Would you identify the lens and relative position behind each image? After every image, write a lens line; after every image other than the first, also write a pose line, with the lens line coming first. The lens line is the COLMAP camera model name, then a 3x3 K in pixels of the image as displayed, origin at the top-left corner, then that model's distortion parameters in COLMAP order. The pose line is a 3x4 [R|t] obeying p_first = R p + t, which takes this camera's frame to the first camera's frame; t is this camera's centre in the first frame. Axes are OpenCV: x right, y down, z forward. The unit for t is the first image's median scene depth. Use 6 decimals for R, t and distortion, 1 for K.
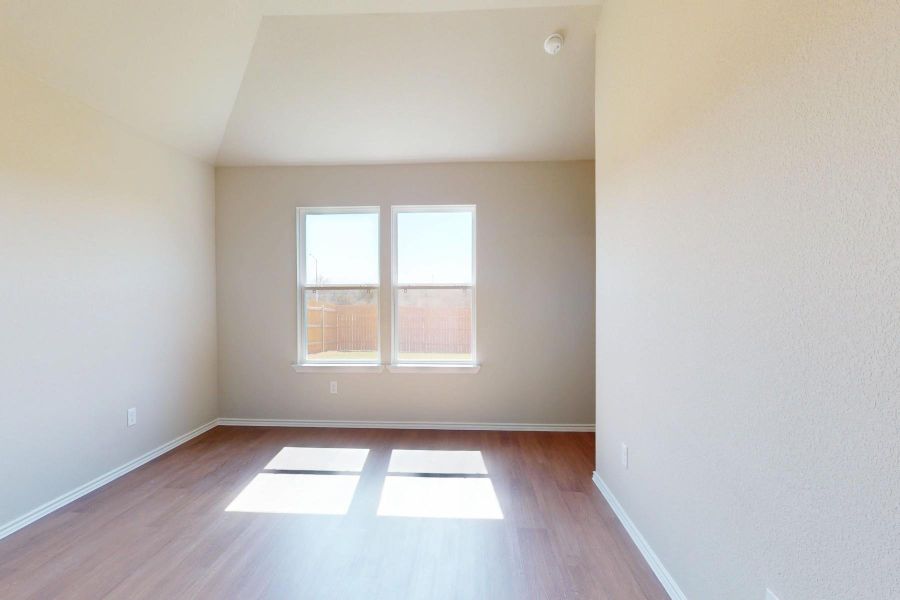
lens RADIAL K [[400.6, 0, 449.6], [0, 400.6, 280.4], [0, 0, 1]] dist [-0.001946, -0.000181]
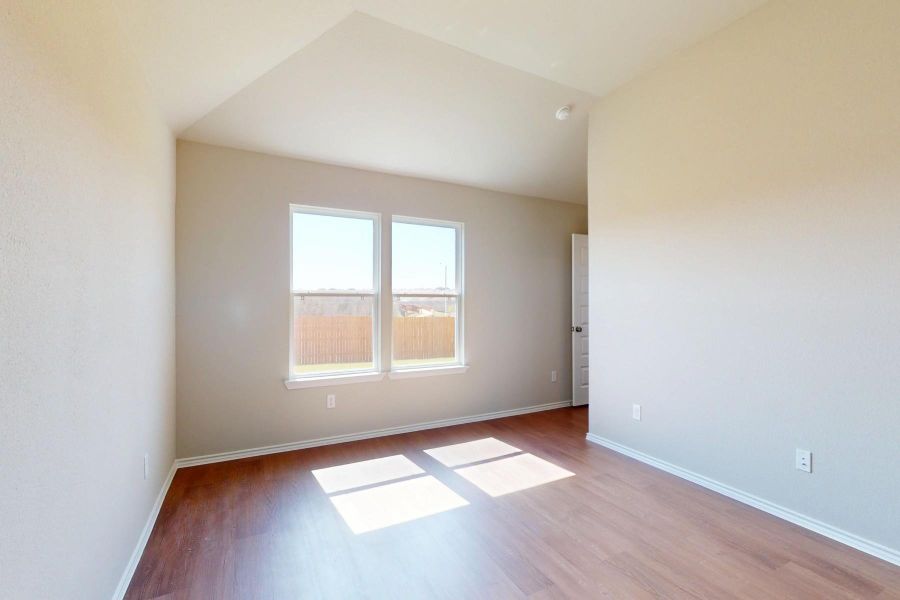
lens RADIAL K [[400.5, 0, 467.5], [0, 400.5, 274.2], [0, 0, 1]] dist [-0.000219, -0.000043]
pose [[0.854722, 0.038226, 0.517677, -0.513025], [-0.019789, 0.998959, -0.041091, 0.002891], [-0.518709, 0.024877, 0.854589, 0.030510]]
